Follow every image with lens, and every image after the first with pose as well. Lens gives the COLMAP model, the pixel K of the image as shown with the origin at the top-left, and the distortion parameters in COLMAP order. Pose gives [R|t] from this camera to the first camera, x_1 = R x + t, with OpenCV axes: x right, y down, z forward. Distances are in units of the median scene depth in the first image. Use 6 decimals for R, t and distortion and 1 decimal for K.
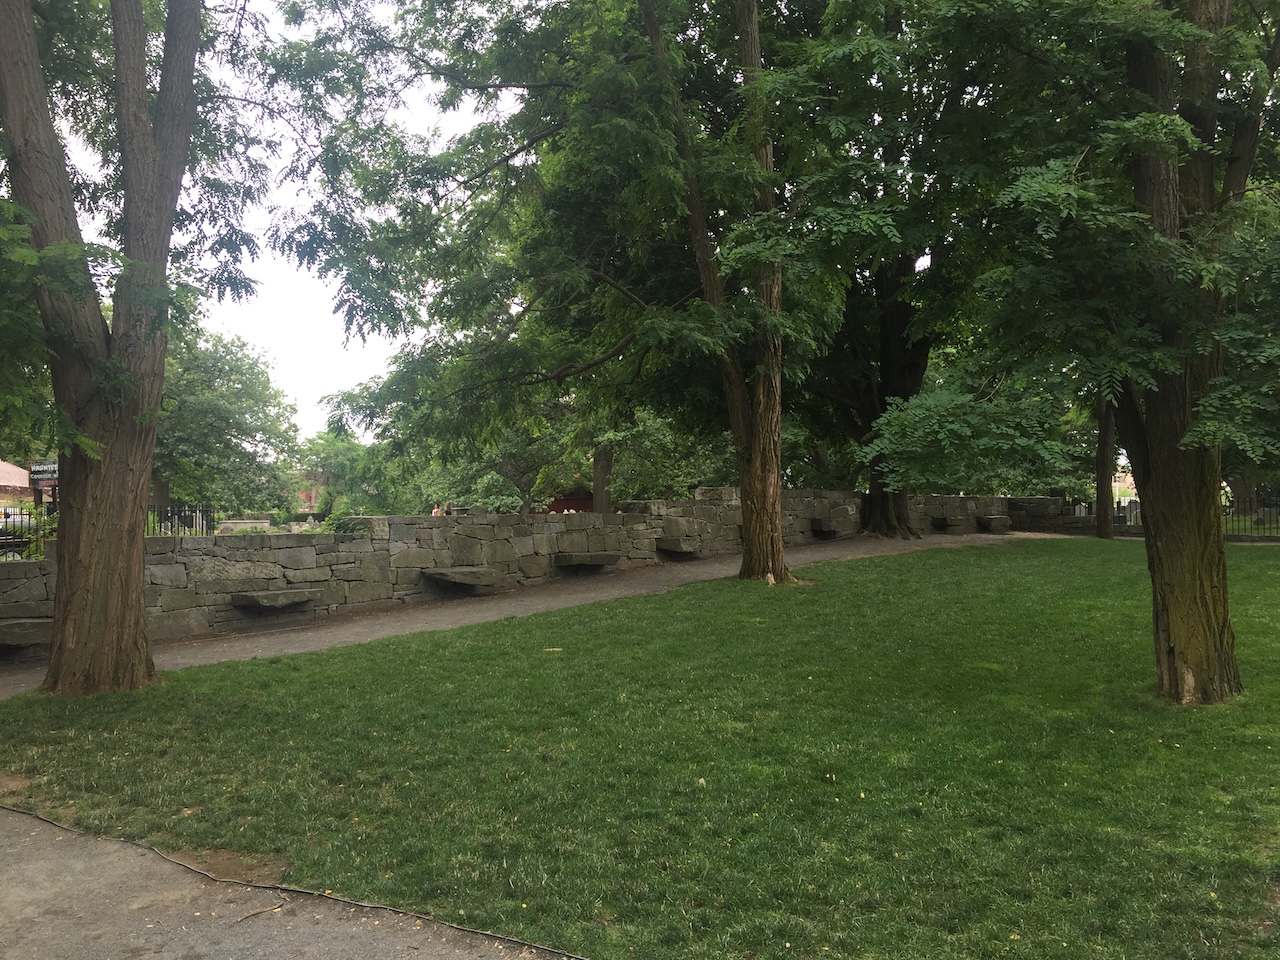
lens RADIAL K [[1080.8, 0, 640.0], [0, 1080.8, 493.3], [0, 0, 1]] dist [0.079958, -0.131634]
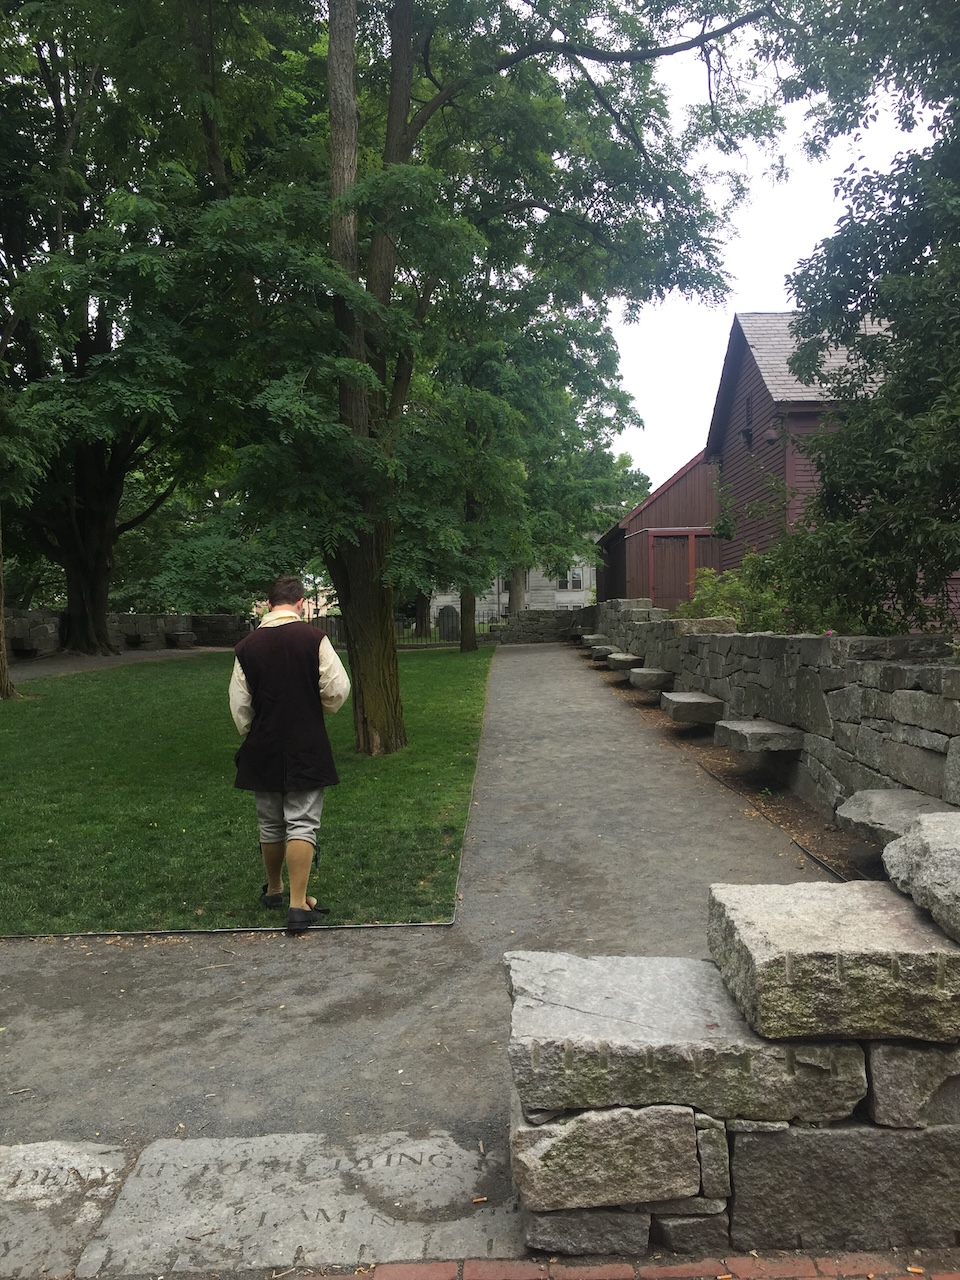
lens RADIAL K [[1080.8, 0, 480.0], [0, 1080.8, 640.0], [0, 0, 1]] dist [0.079958, -0.131634]
pose [[0.821664, -0.021515, 0.569567, -0.210034], [0.006543, 0.999578, 0.028319, -0.001793], [-0.569935, -0.019542, 0.821457, -0.270211]]
